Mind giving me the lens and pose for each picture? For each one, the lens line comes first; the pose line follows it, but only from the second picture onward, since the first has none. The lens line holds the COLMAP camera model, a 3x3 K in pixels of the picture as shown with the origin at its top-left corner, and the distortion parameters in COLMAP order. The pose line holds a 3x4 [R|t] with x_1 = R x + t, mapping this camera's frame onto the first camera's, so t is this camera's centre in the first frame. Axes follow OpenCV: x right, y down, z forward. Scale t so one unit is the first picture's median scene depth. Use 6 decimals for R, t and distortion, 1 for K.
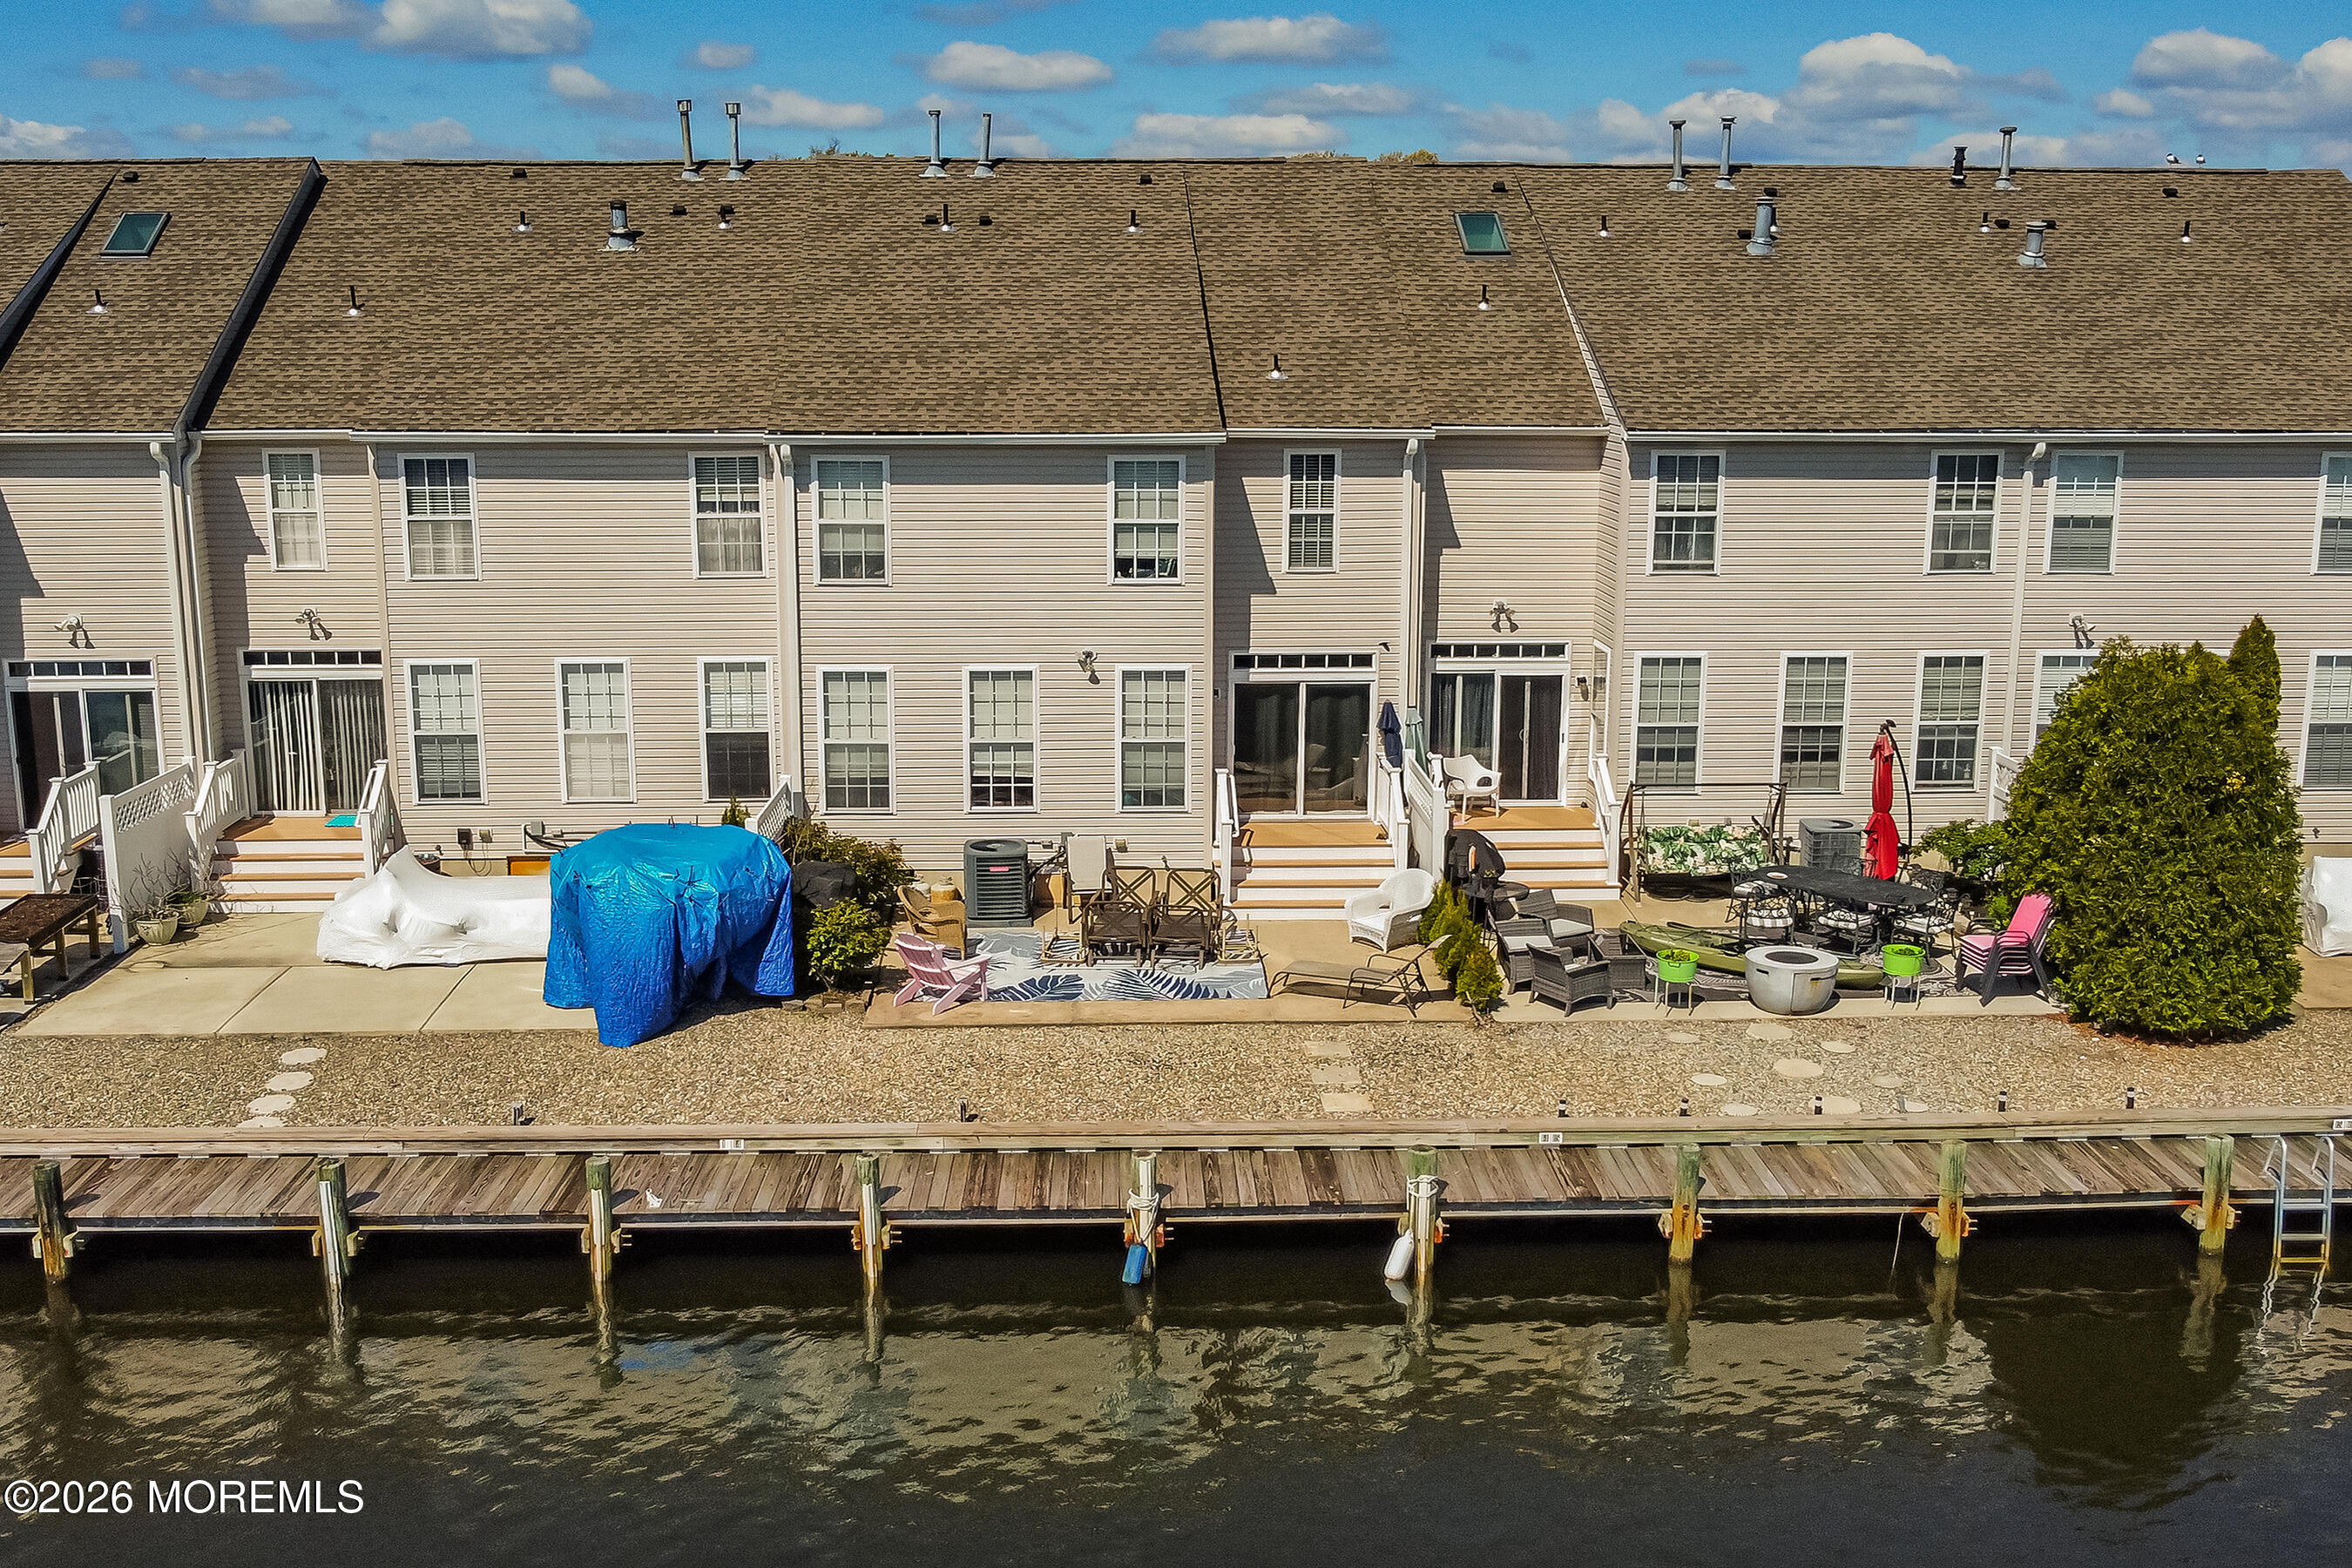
lens RADIAL K [[2636.3, 0, 1176.0], [0, 2636.3, 784.0], [0, 0, 1]] dist [-0.028263, -0.038935]
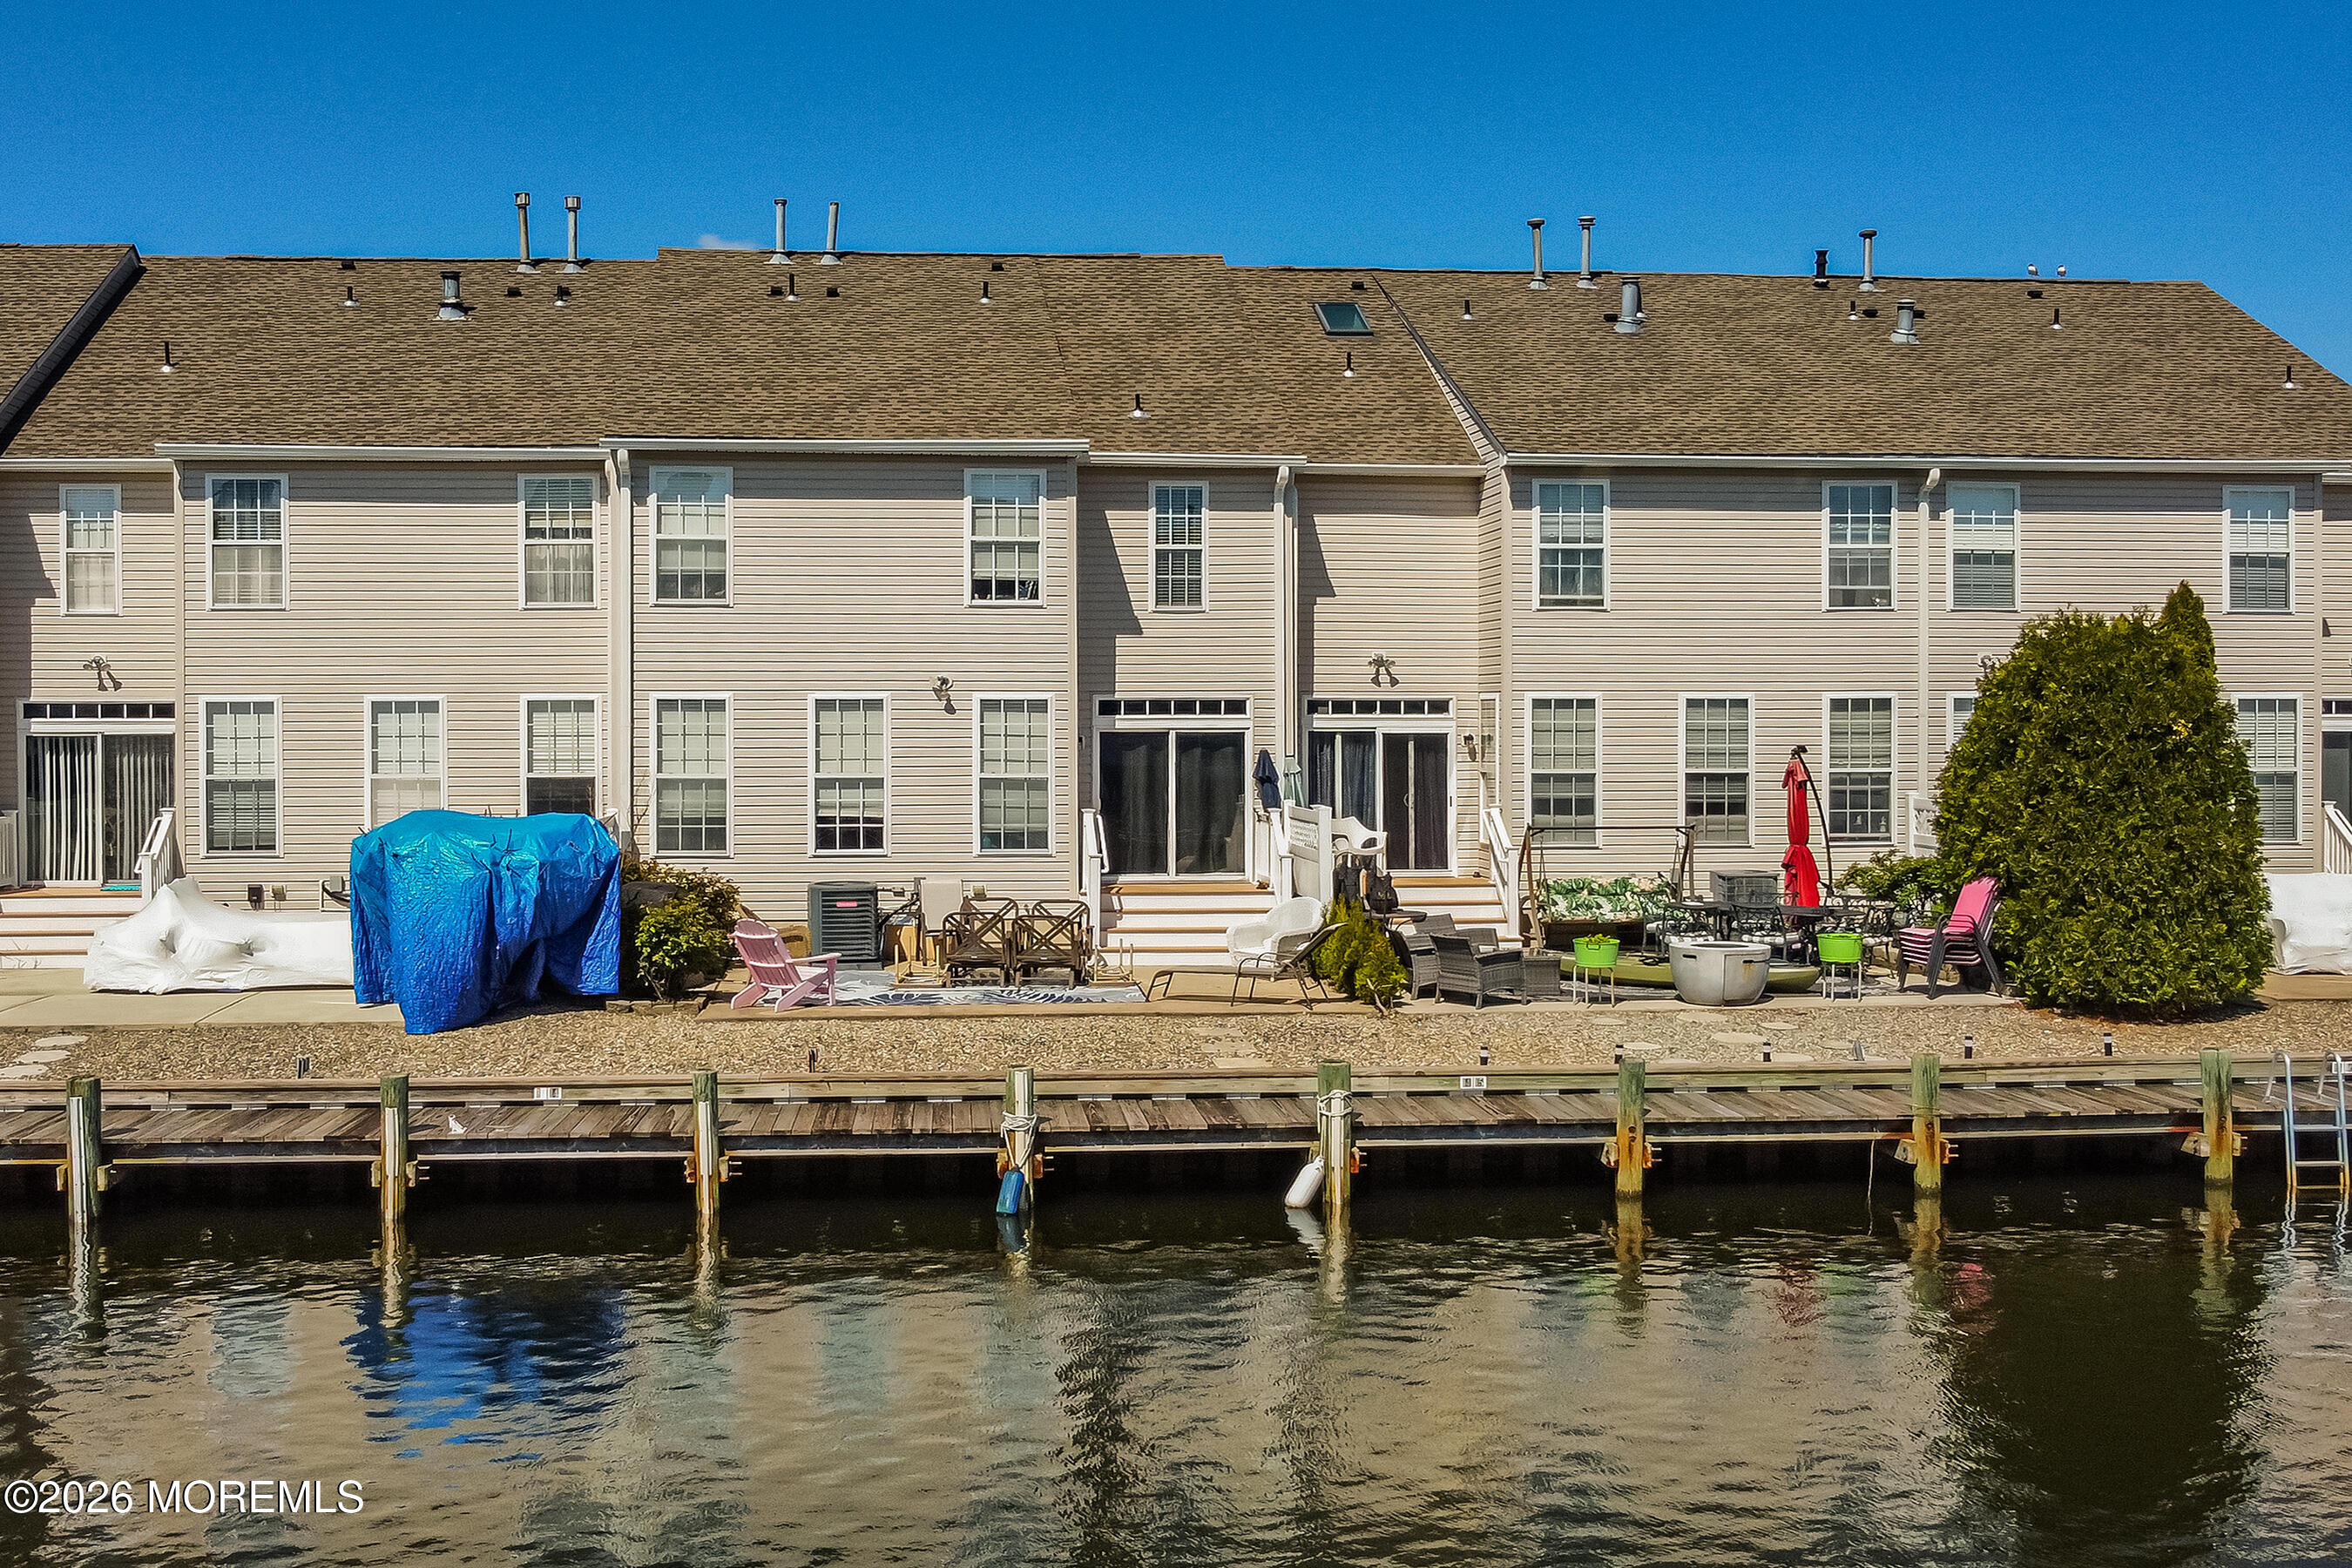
lens RADIAL K [[2690.5, 0, 1095.3], [0, 2690.5, 782.9], [0, 0, 1]] dist [-0.021232, -0.052938]
pose [[0.999225, -0.006703, 0.038778, -0.016562], [0.015200, 0.974659, -0.223177, 0.195796], [-0.036299, 0.223593, 0.974006, 0.079424]]
